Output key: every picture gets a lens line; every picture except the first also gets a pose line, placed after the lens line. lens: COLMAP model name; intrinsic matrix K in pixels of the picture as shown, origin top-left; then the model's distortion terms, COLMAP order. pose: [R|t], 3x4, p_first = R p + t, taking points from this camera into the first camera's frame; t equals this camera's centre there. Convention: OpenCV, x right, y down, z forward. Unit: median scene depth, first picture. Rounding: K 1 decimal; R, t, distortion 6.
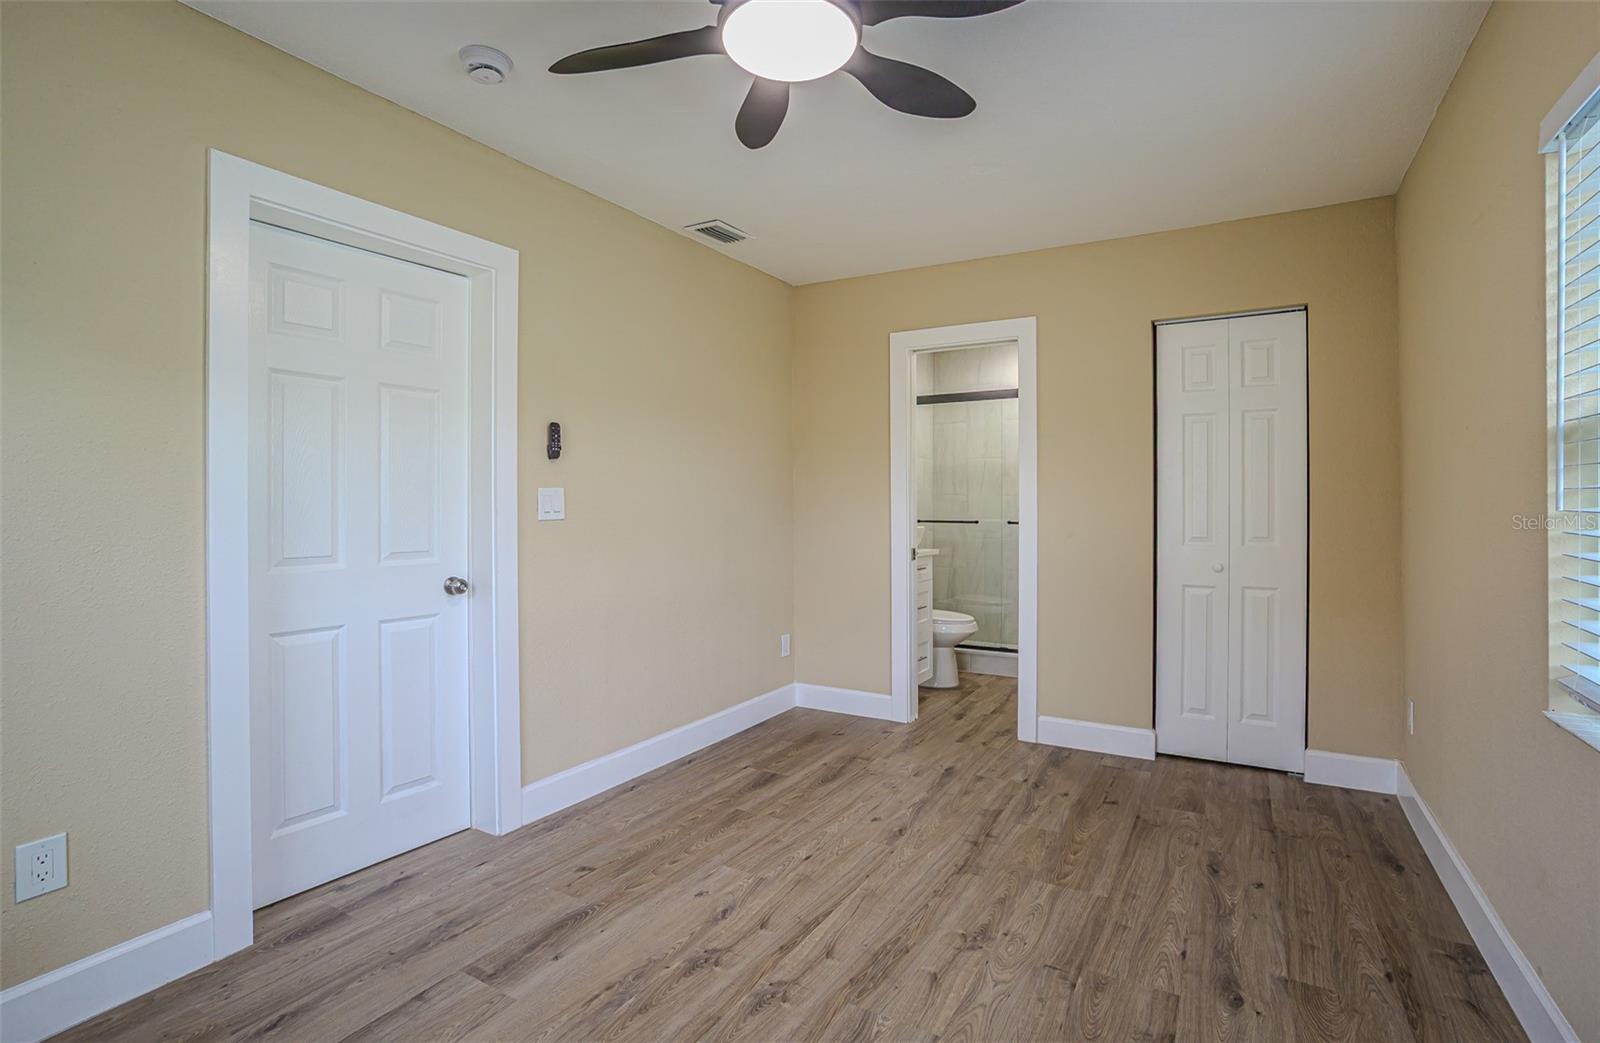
lens RADIAL K [[803.0, 0, 803.1], [0, 803.0, 510.6], [0, 0, 1]] dist [0.002785, 0.000347]
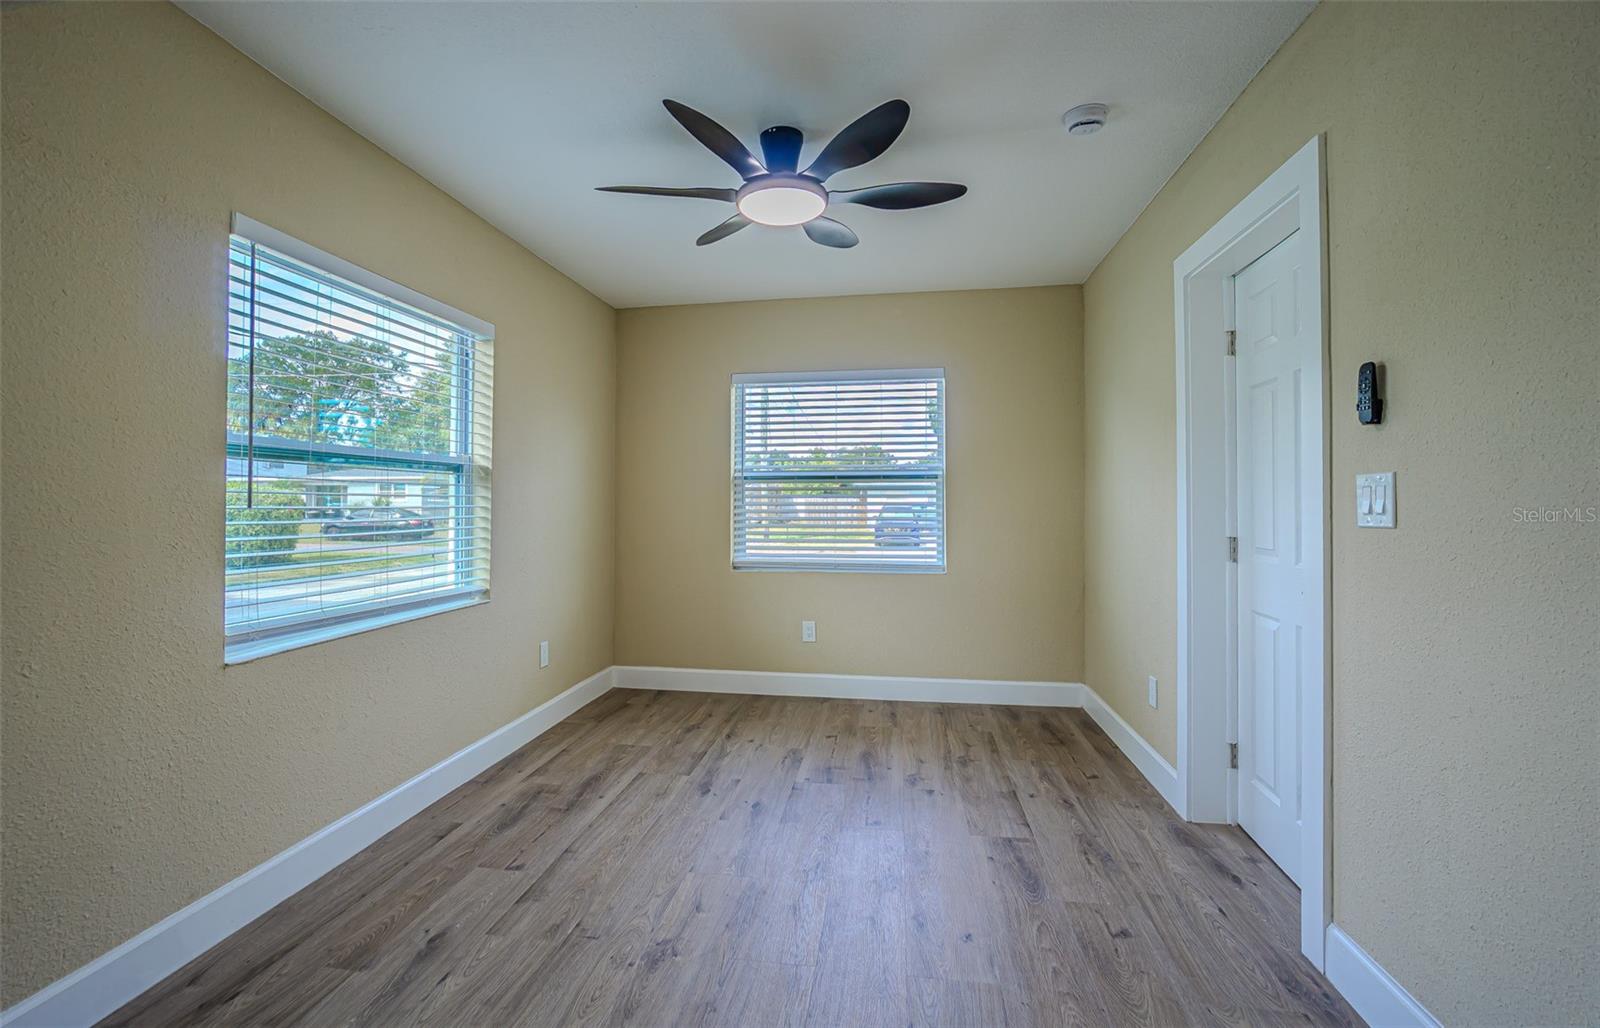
lens RADIAL K [[812.4, 0, 802.1], [0, 812.4, 507.3], [0, 0, 1]] dist [-0.006949, -0.000468]
pose [[-0.930556, 0.003822, -0.366129, 0.424630], [-0.002322, 0.999864, 0.016338, -0.018001], [0.366142, 0.016054, -0.930421, 2.013306]]
